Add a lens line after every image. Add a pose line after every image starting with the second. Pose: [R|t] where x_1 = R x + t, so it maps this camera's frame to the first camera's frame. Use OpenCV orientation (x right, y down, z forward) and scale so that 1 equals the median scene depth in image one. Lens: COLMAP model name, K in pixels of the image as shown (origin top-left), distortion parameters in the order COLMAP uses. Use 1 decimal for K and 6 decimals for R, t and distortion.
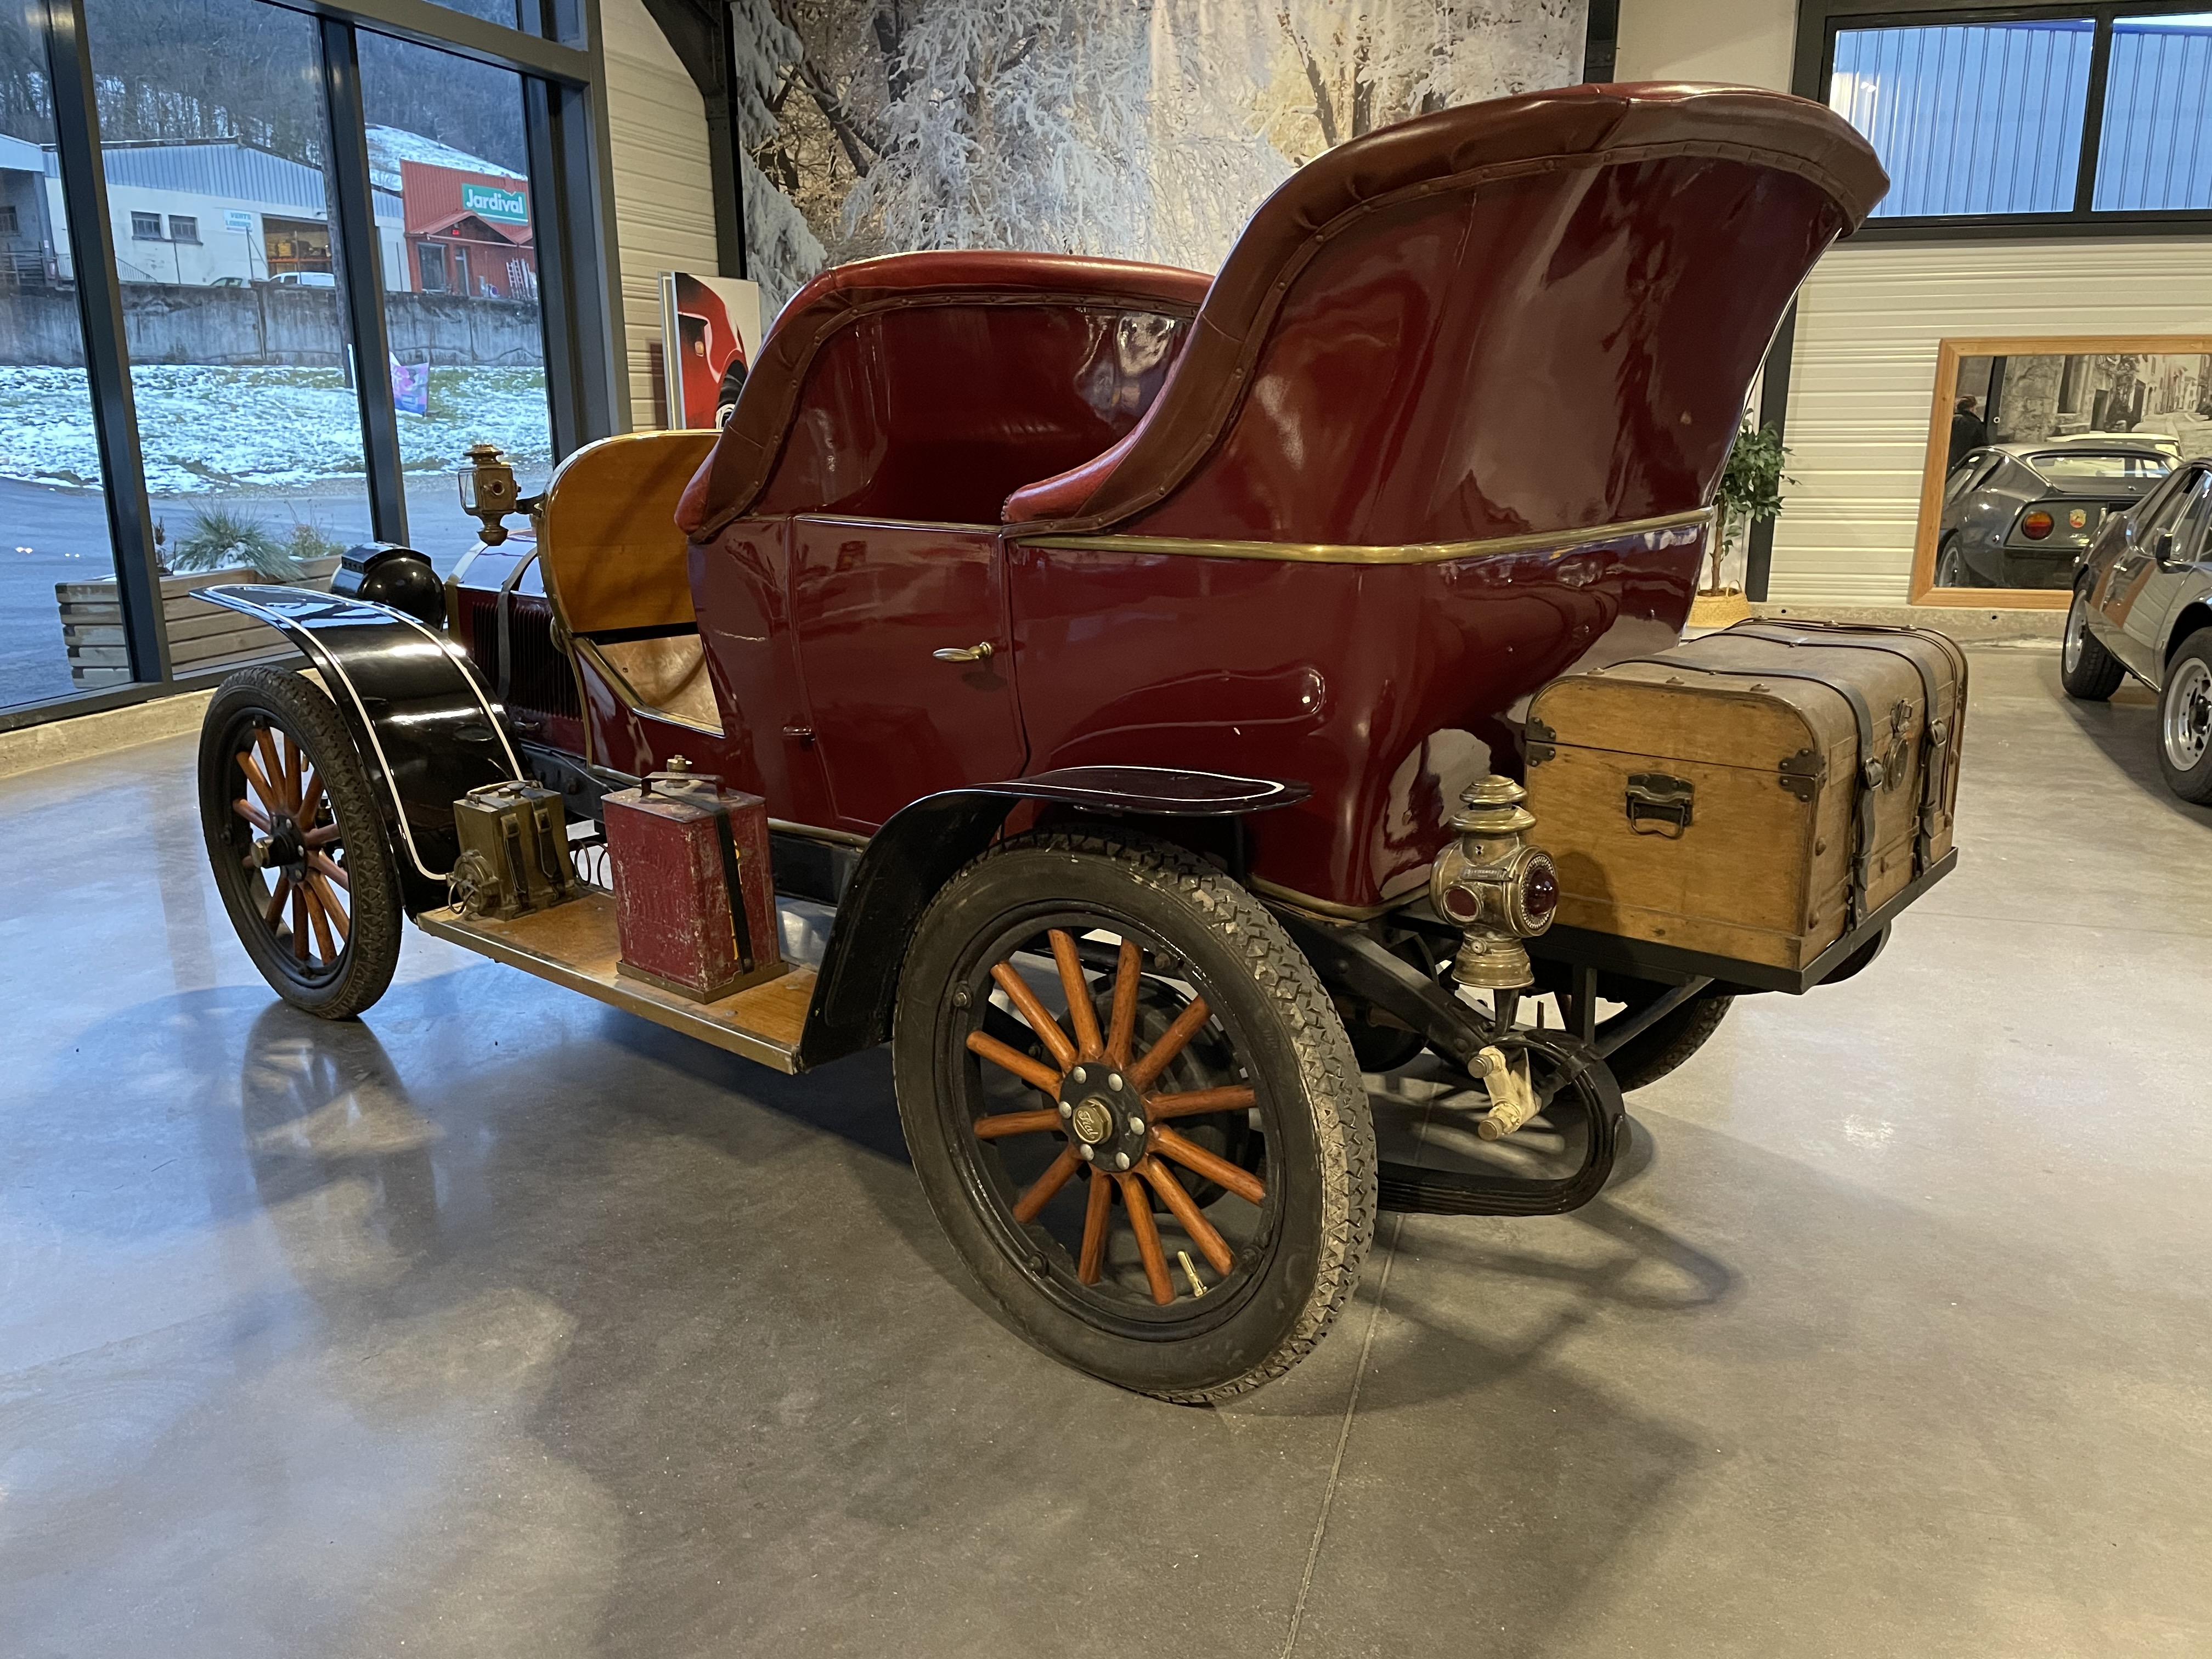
lens RADIAL K [[1665.3, 0, 1125.8], [0, 1665.3, 809.2], [0, 0, 1]] dist [0.072099, -0.094007]
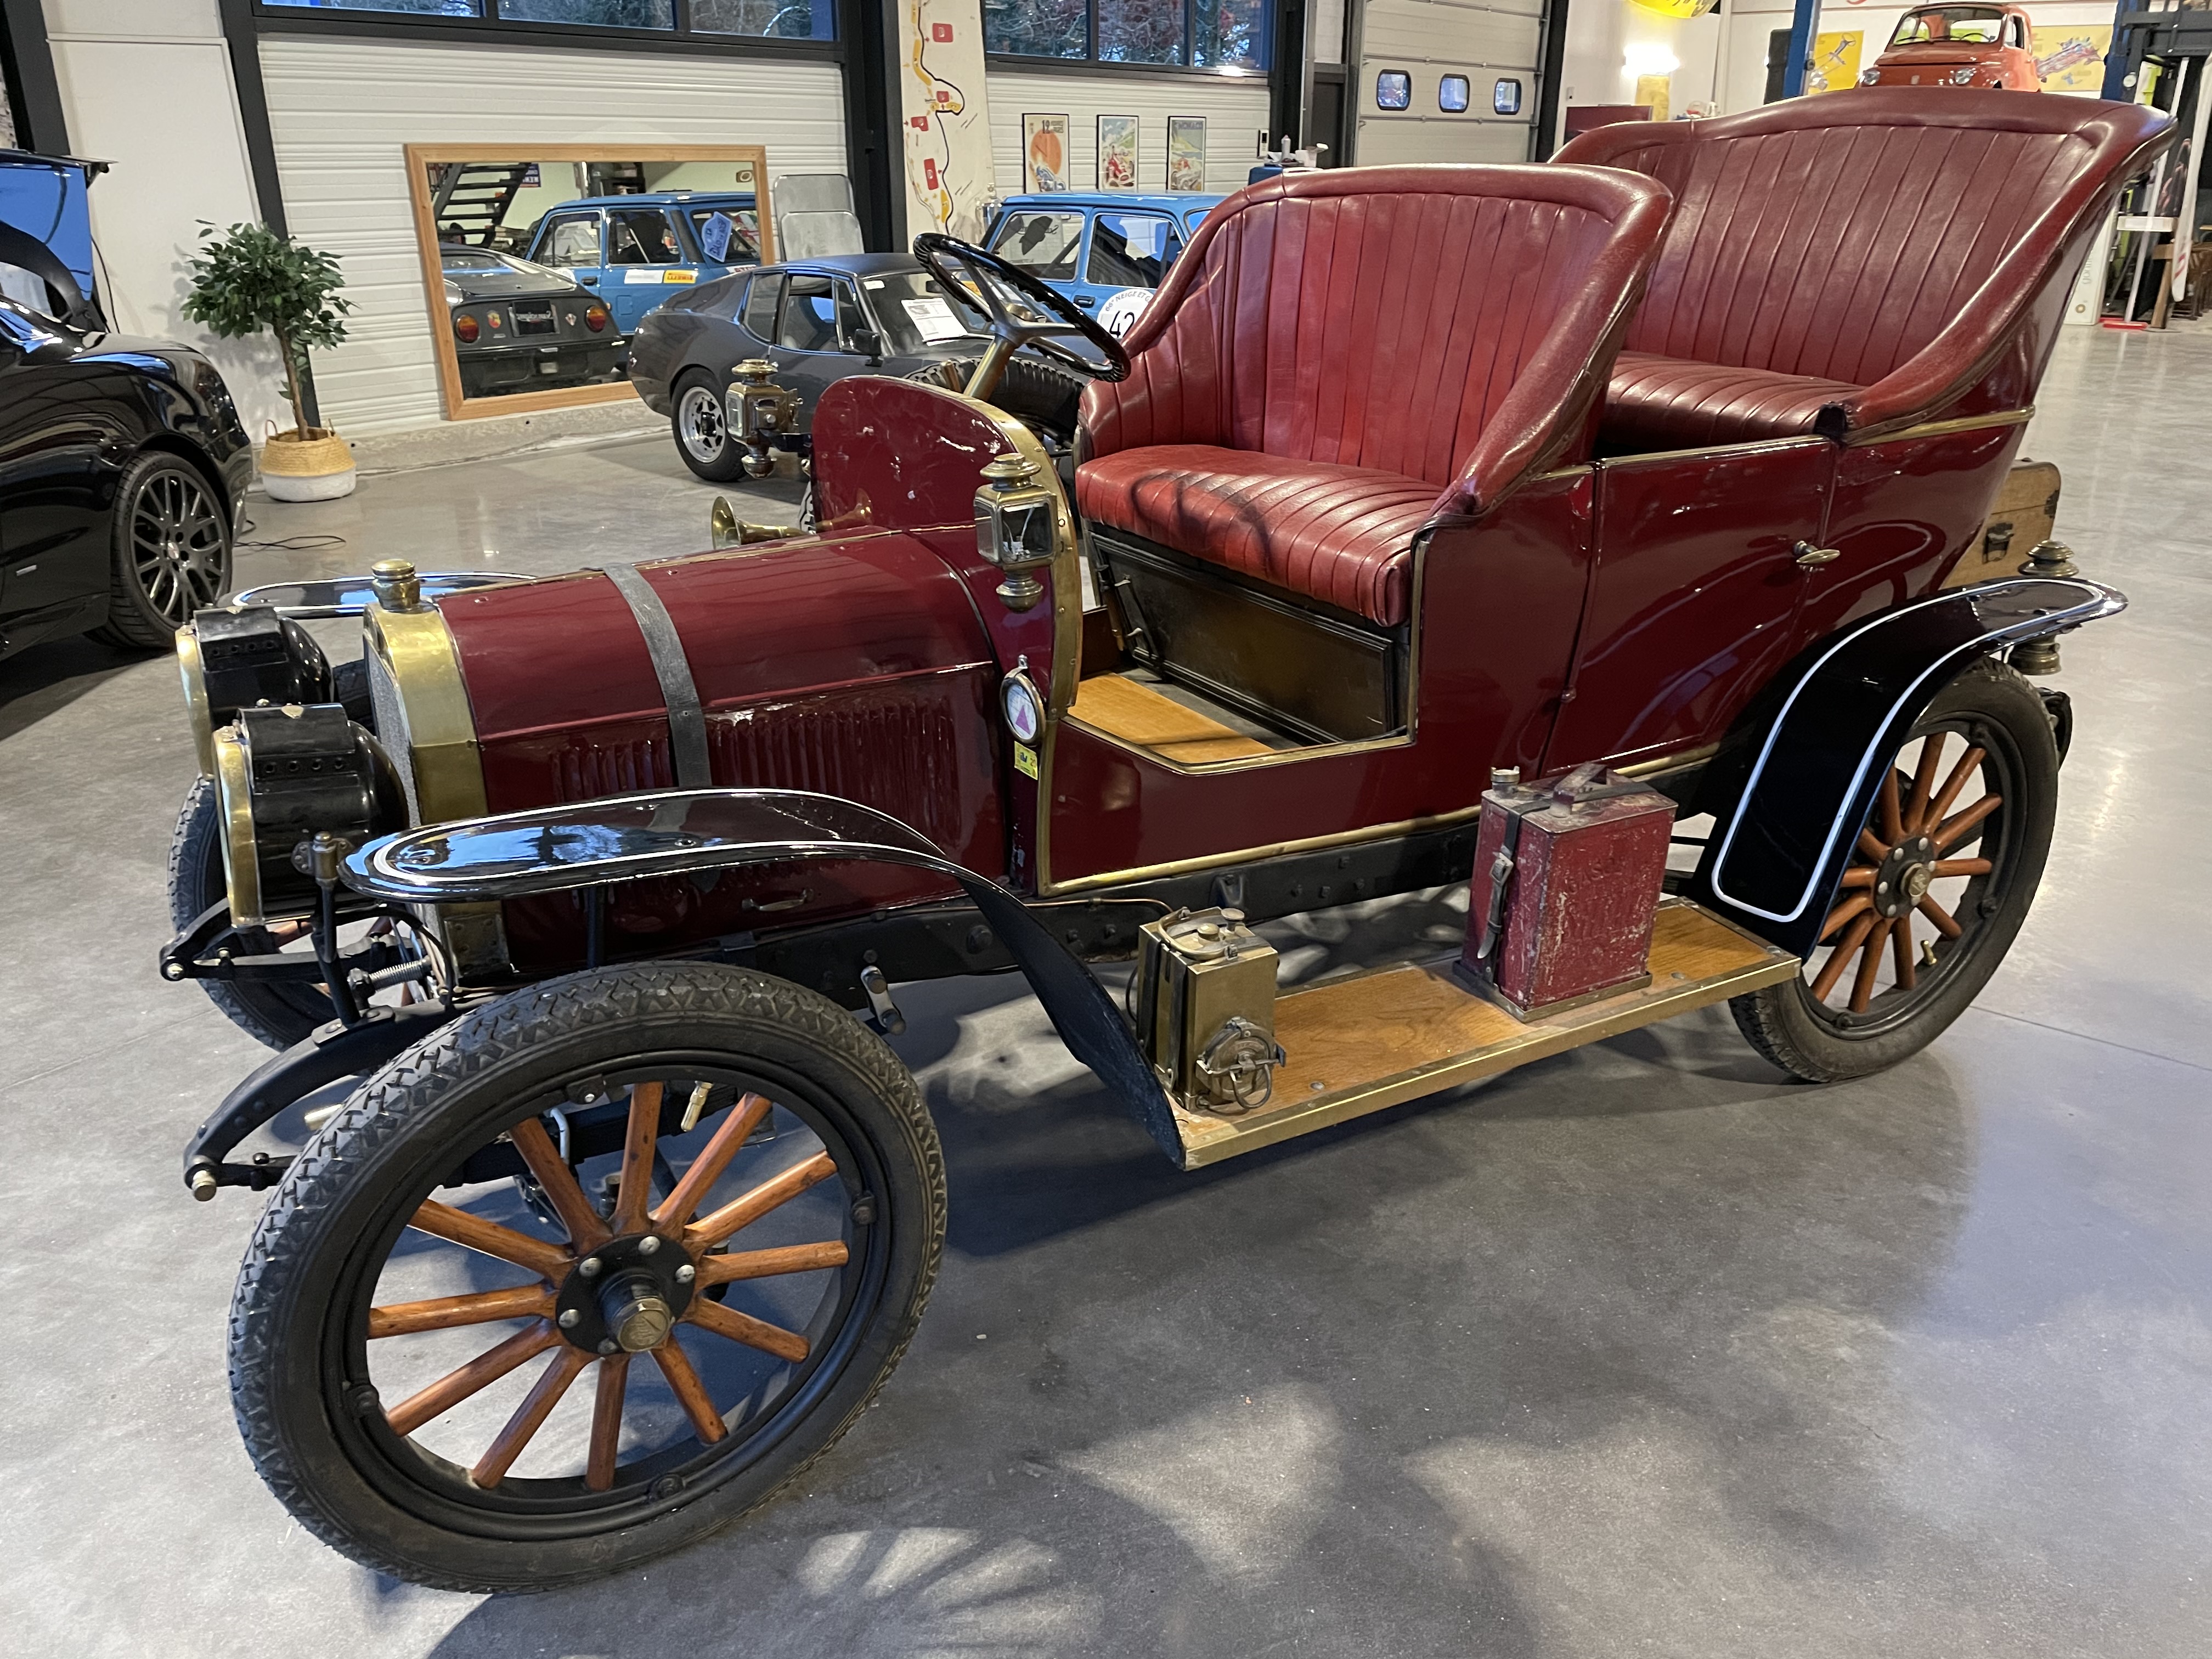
lens RADIAL K [[1665.3, 0, 1103.0], [0, 1665.3, 809.7], [0, 0, 1]] dist [0.072099, -0.094007]
pose [[0.357337, -0.335629, 0.871587, -0.324187], [0.221036, 0.937080, 0.270228, -0.084609], [-0.907443, 0.096090, 0.409039, 0.248303]]
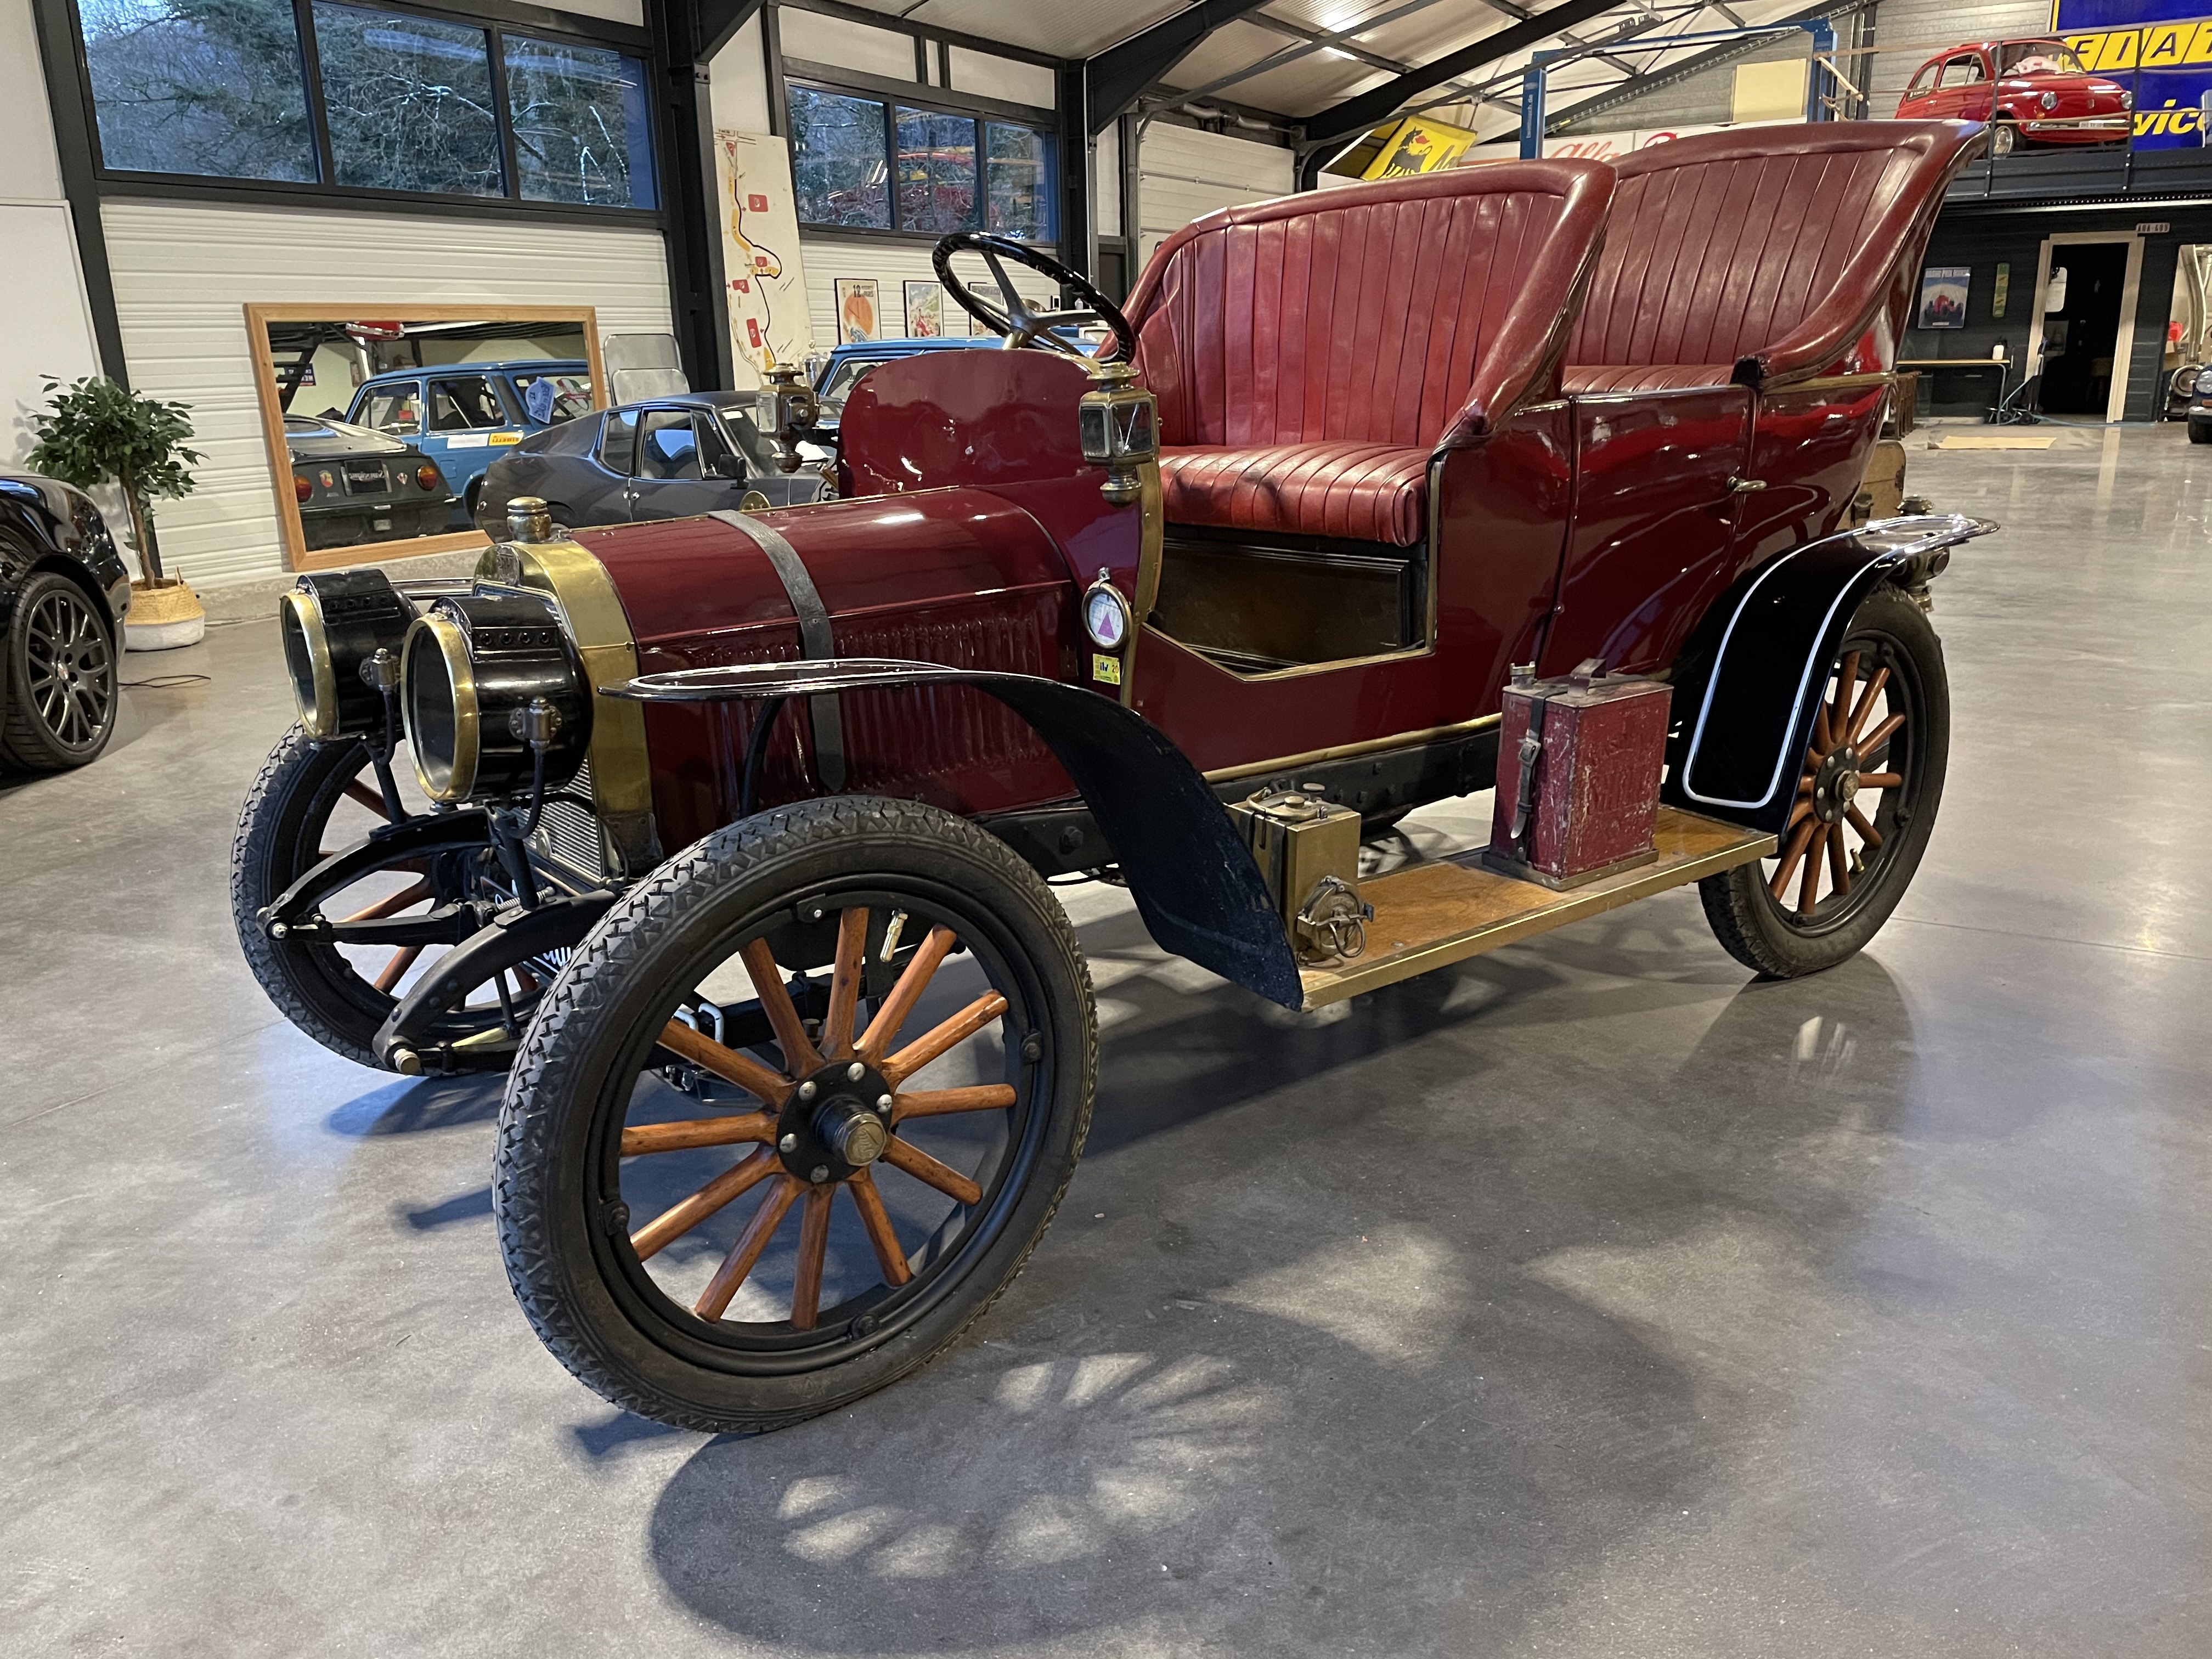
lens RADIAL K [[1665.3, 0, 1068.8], [0, 1665.3, 811.5], [0, 0, 1]] dist [0.072099, -0.094007]
pose [[0.240611, -0.259031, 0.935419, -0.369270], [0.259233, 0.945874, 0.195245, -0.060023], [-0.935363, 0.195514, 0.294737, 0.289194]]
